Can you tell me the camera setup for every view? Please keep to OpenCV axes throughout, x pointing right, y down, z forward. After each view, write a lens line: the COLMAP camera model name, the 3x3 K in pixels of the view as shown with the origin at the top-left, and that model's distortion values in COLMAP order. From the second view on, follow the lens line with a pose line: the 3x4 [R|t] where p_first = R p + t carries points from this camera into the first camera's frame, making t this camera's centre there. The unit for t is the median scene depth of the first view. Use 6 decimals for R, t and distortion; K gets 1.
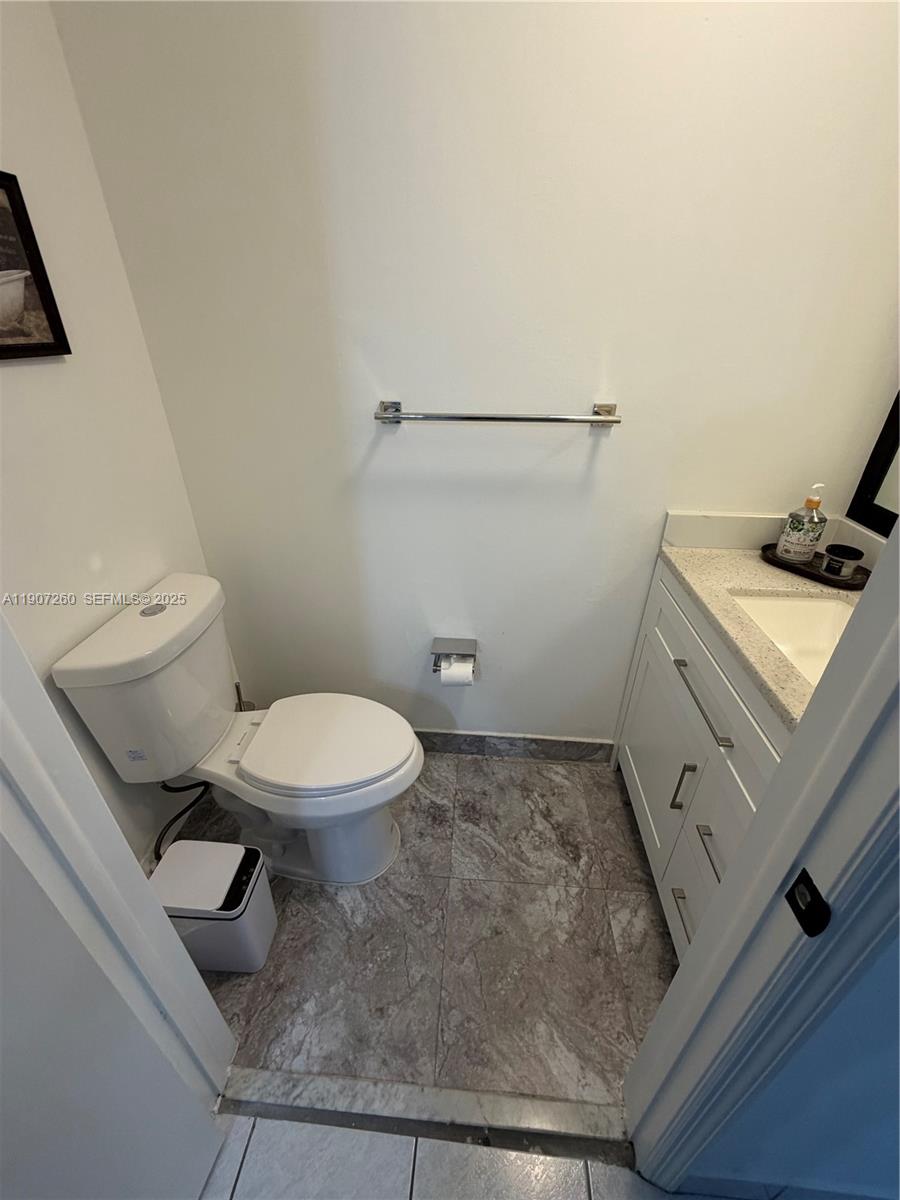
lens RADIAL K [[477.9, 0, 447.5], [0, 477.9, 601.8], [0, 0, 1]] dist [0.001442, 0.000316]
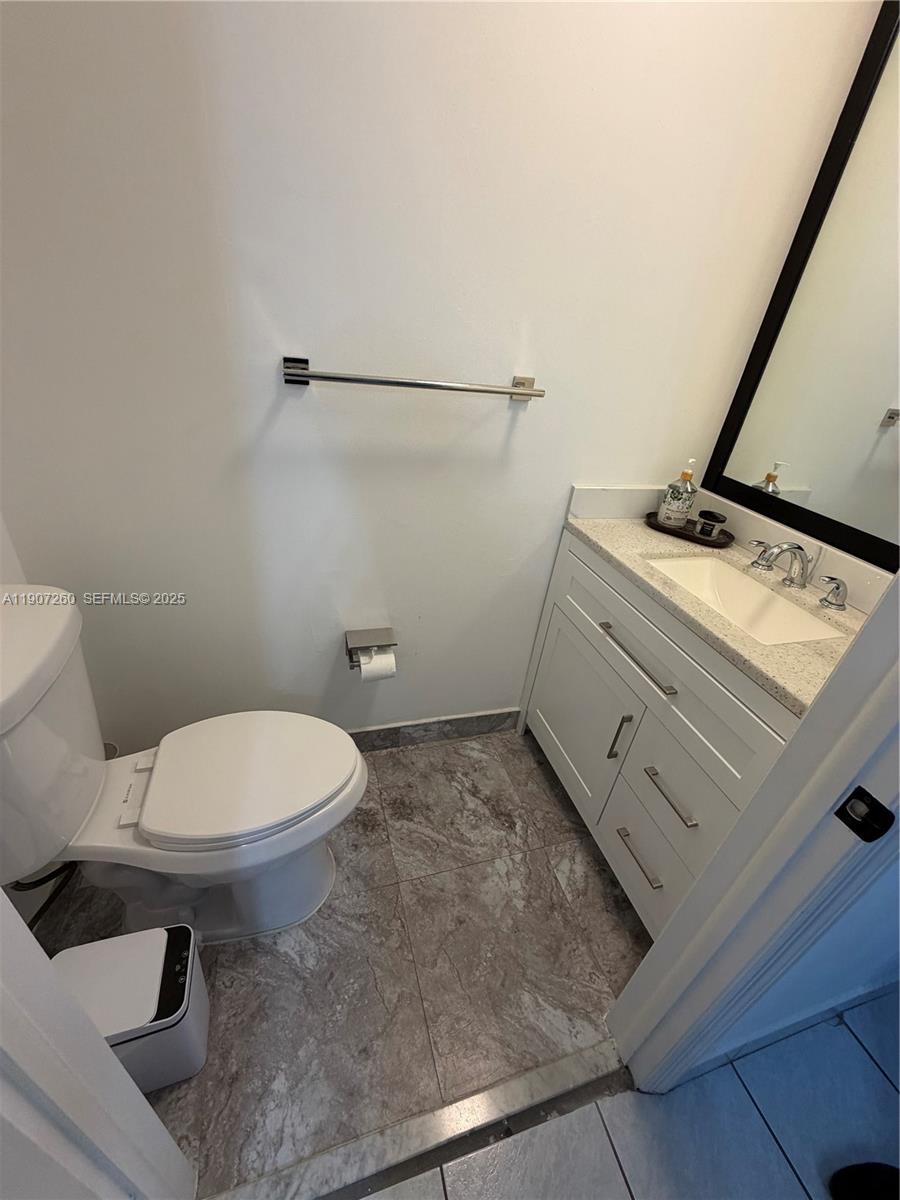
lens RADIAL K [[477.9, 0, 447.5], [0, 477.9, 601.8], [0, 0, 1]] dist [0.001442, 0.000316]
pose [[0.927594, -0.101939, 0.359412, -0.214833], [0.089013, 0.994652, 0.052381, -0.012936], [-0.362830, -0.016596, 0.931708, 0.115928]]
